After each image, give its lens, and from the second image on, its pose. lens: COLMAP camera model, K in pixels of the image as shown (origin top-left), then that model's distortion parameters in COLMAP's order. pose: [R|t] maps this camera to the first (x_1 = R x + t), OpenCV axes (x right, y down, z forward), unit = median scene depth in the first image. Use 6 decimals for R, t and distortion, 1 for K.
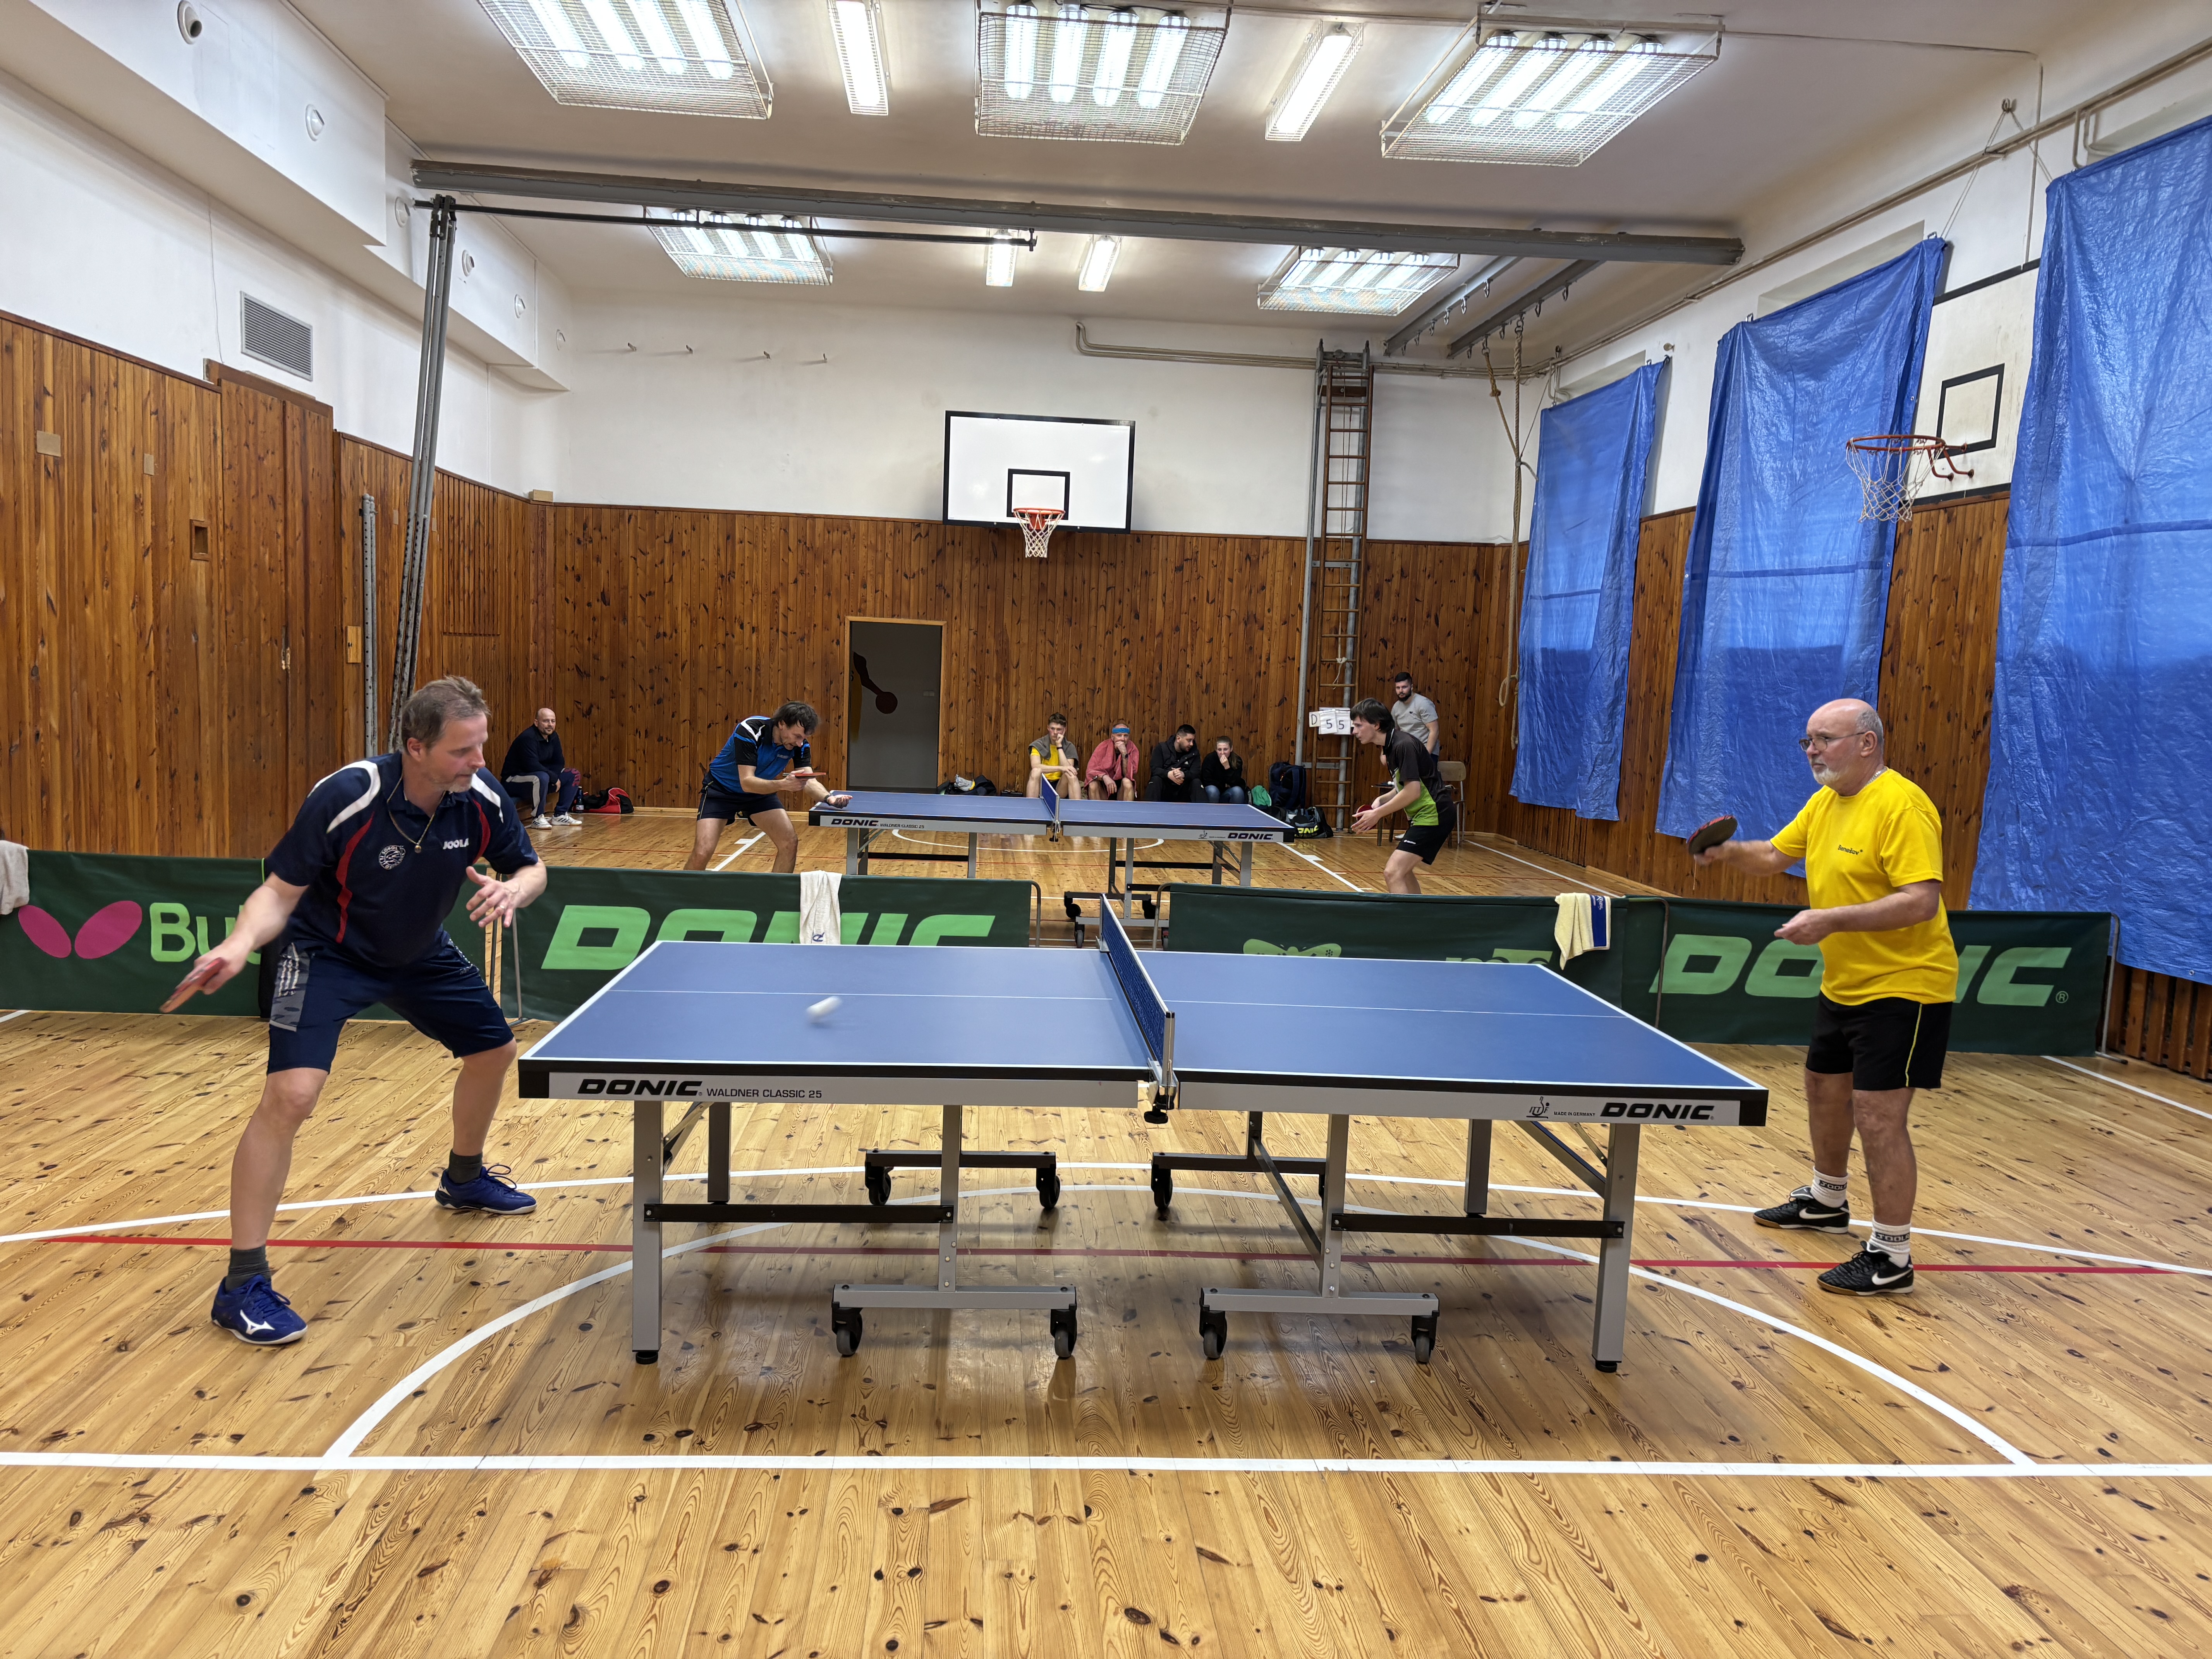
lens RADIAL K [[1657.4, 0, 1090.7], [0, 1657.4, 834.8], [0, 0, 1]] dist [0.054108, -0.054373]
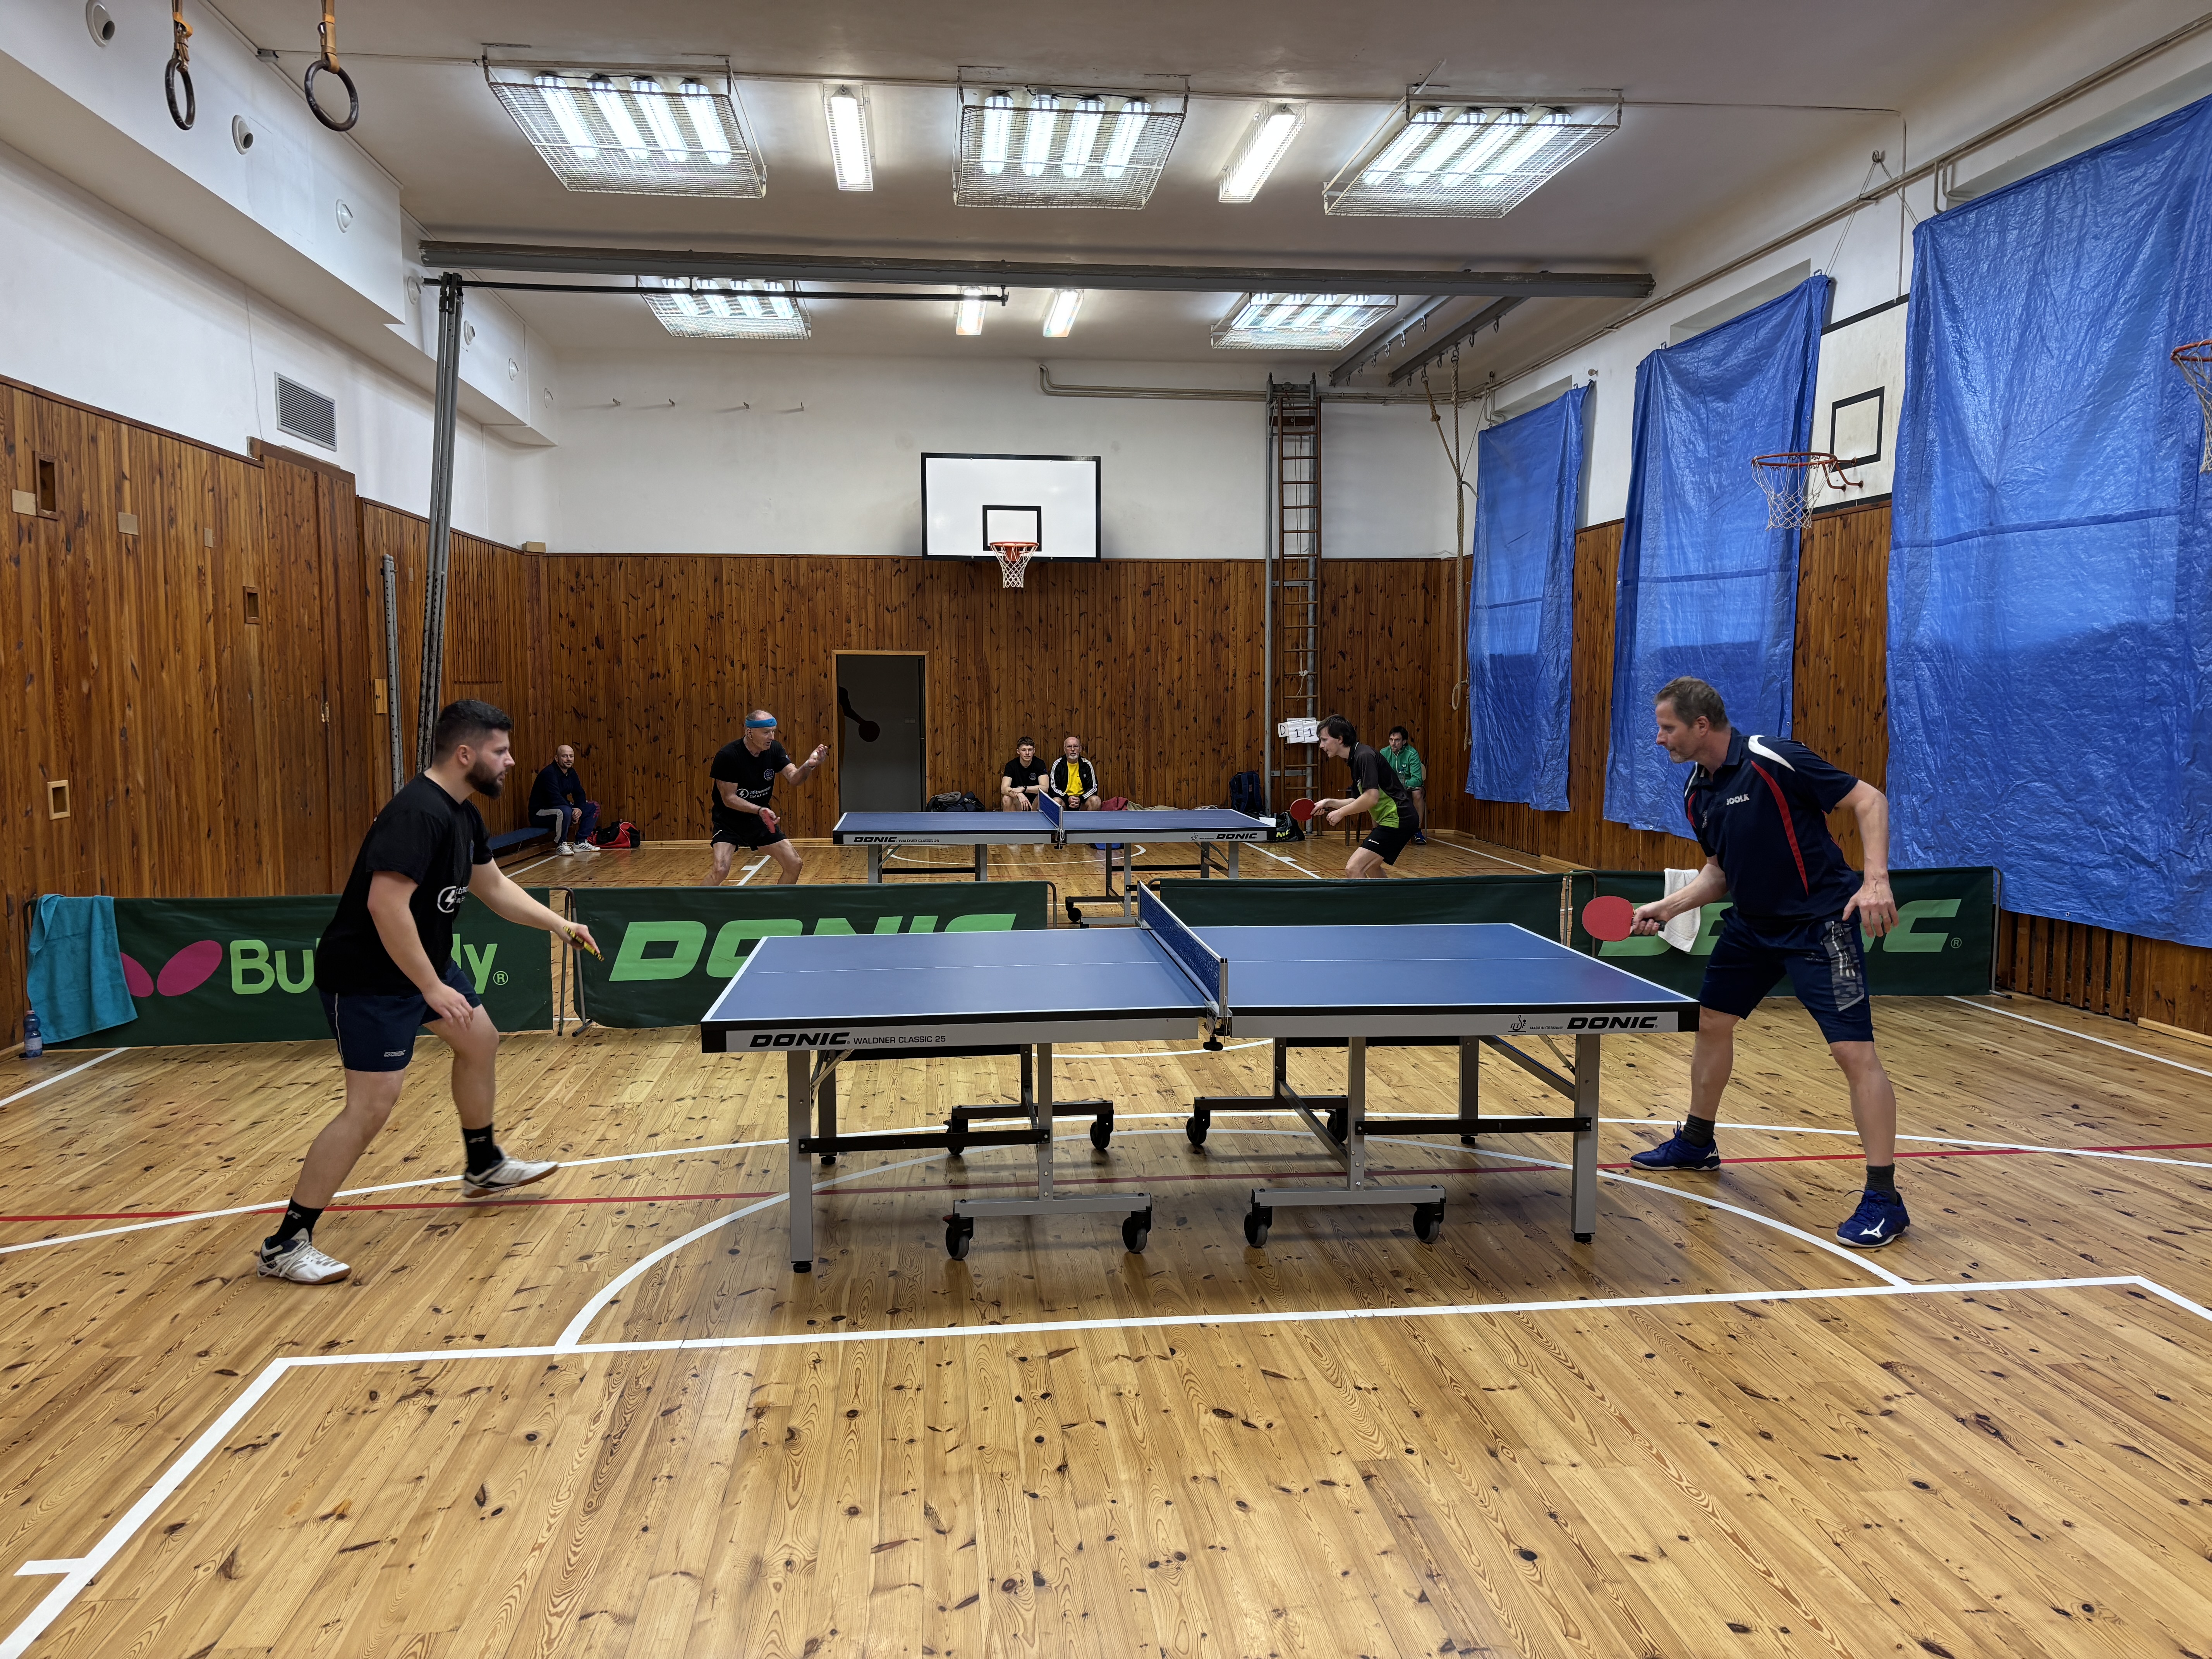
lens RADIAL K [[1657.4, 0, 1116.2], [0, 1657.4, 828.8], [0, 0, 1]] dist [0.054108, -0.054373]
pose [[0.998213, -0.044619, 0.039739, -0.023963], [0.045259, 0.998857, -0.015349, 0.008272], [-0.039009, 0.017121, 0.999092, -0.083819]]
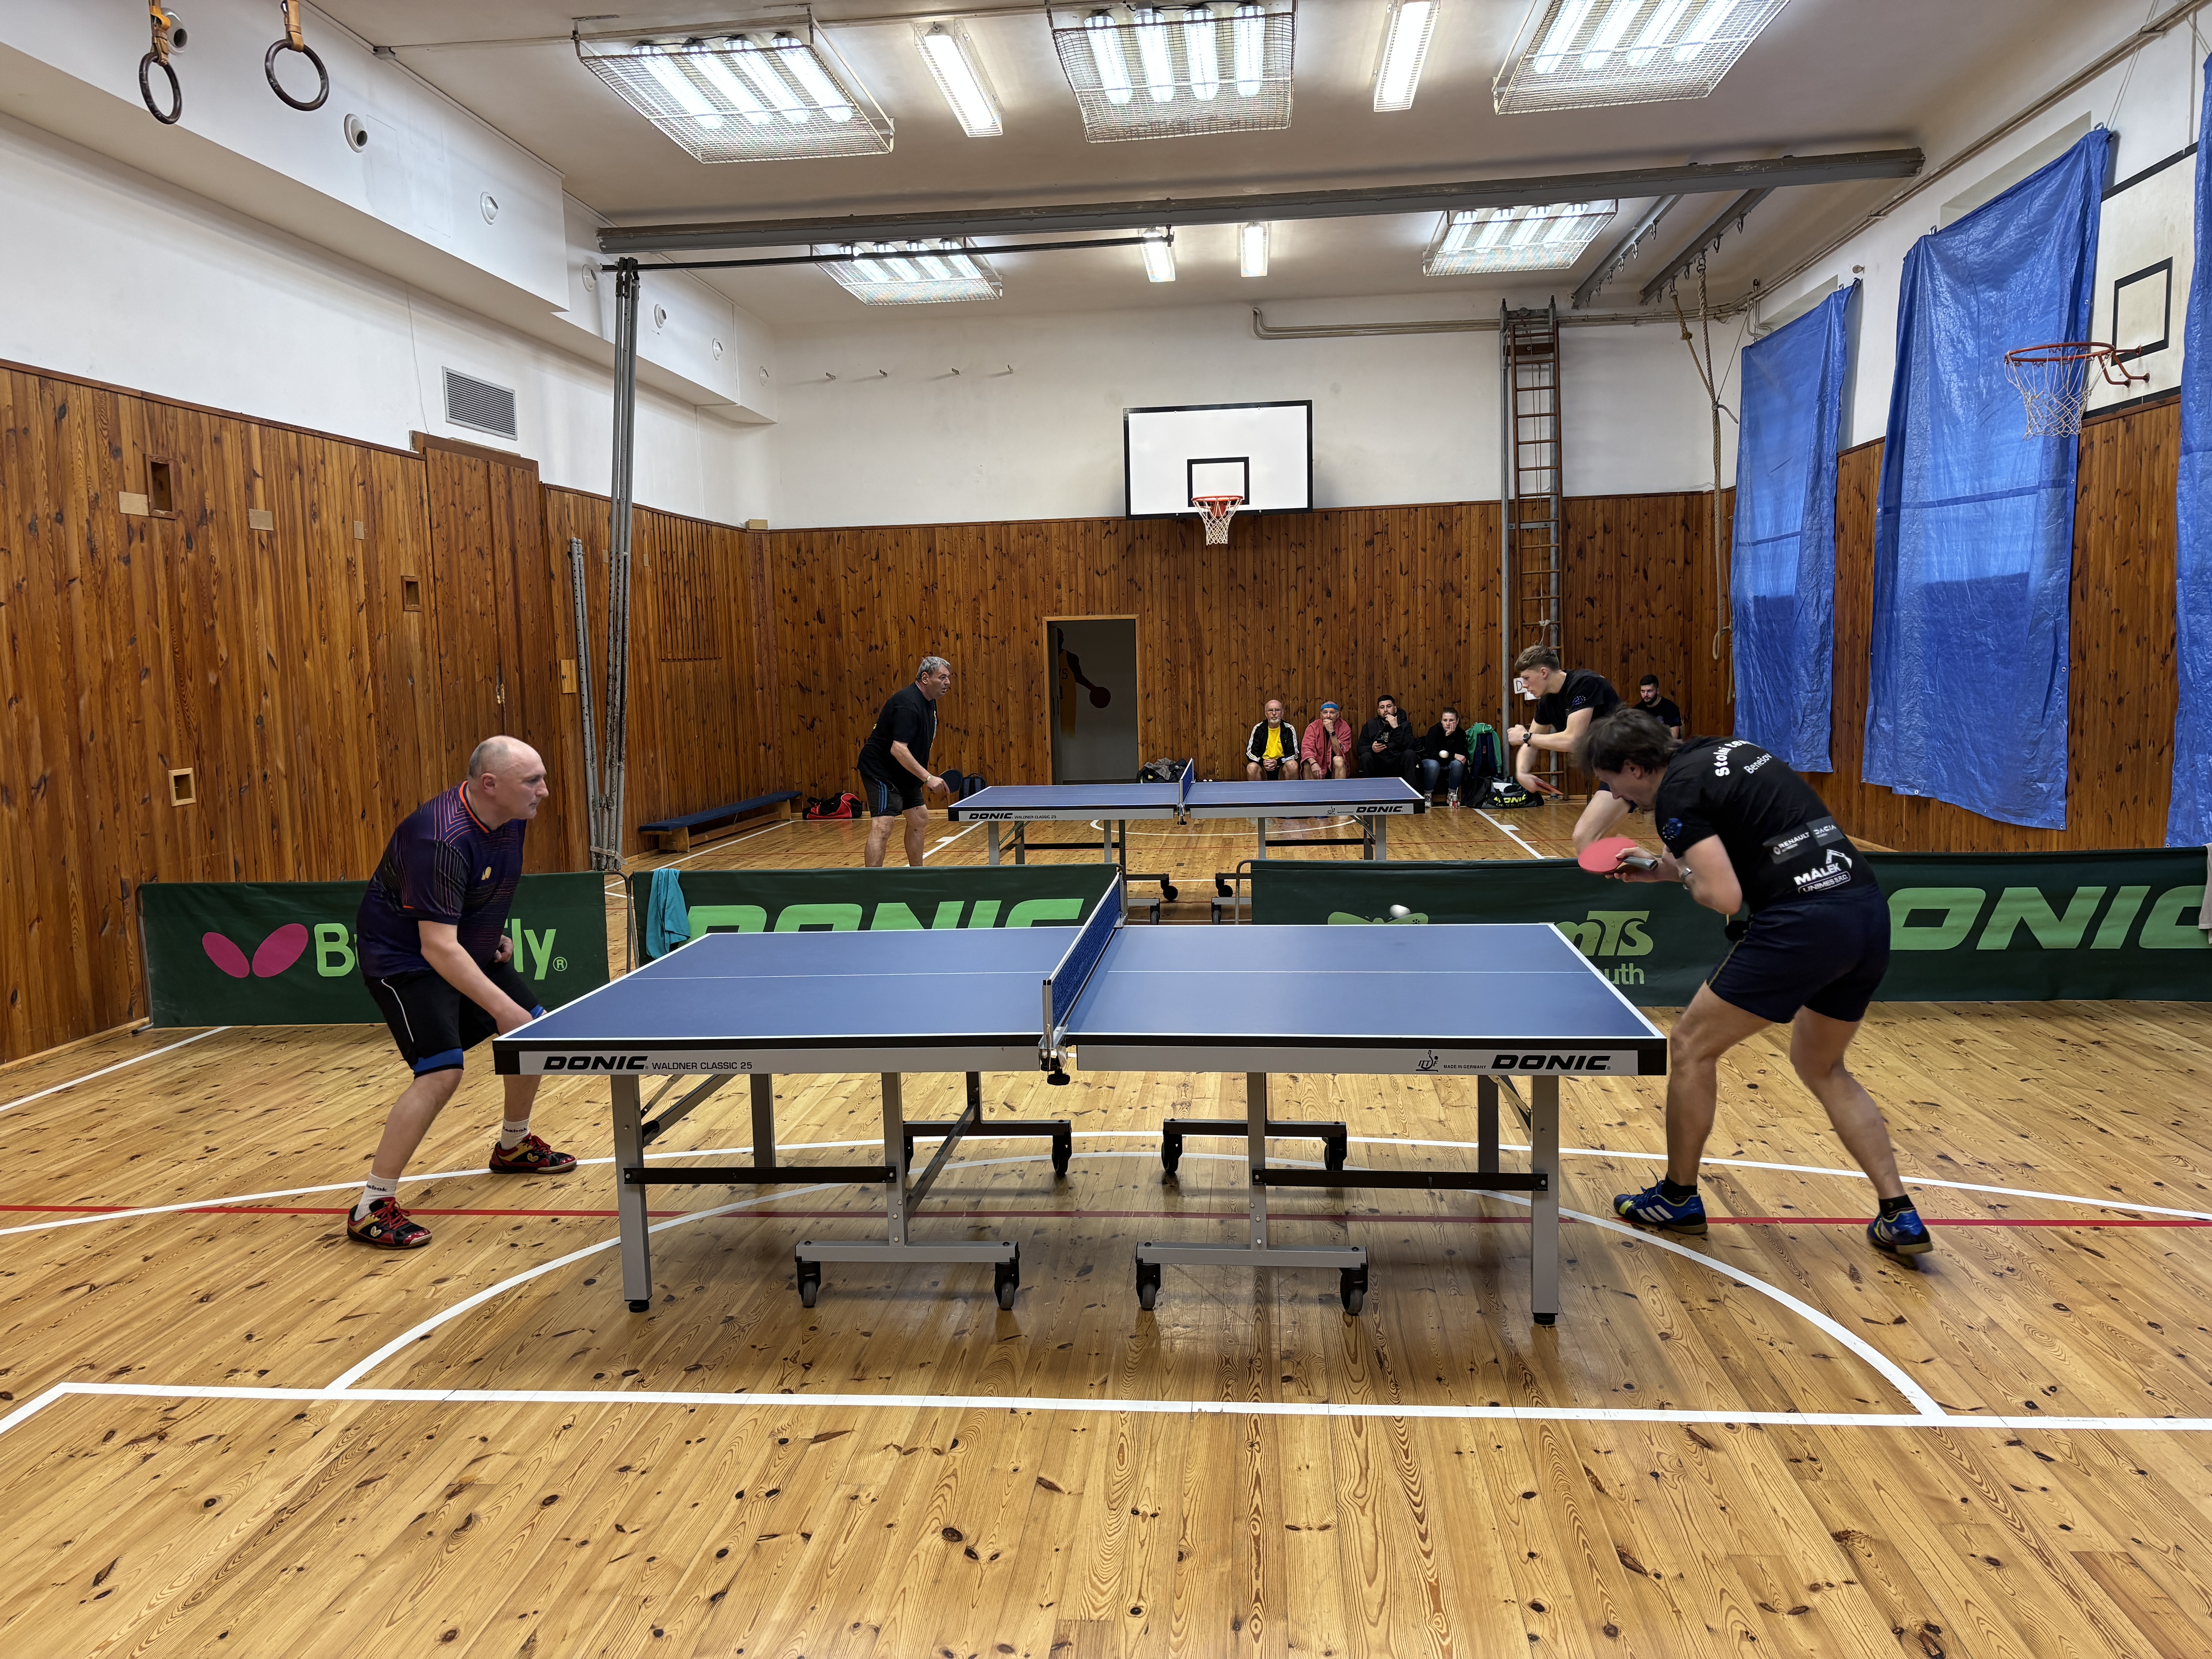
lens RADIAL K [[1657.4, 0, 1094.7], [0, 1657.4, 820.6], [0, 0, 1]] dist [0.054108, -0.054373]
pose [[0.983169, -0.050914, -0.175462, 0.092593], [0.050667, 0.998698, -0.005890, 0.004342], [0.175533, -0.003099, 0.984469, -0.013785]]
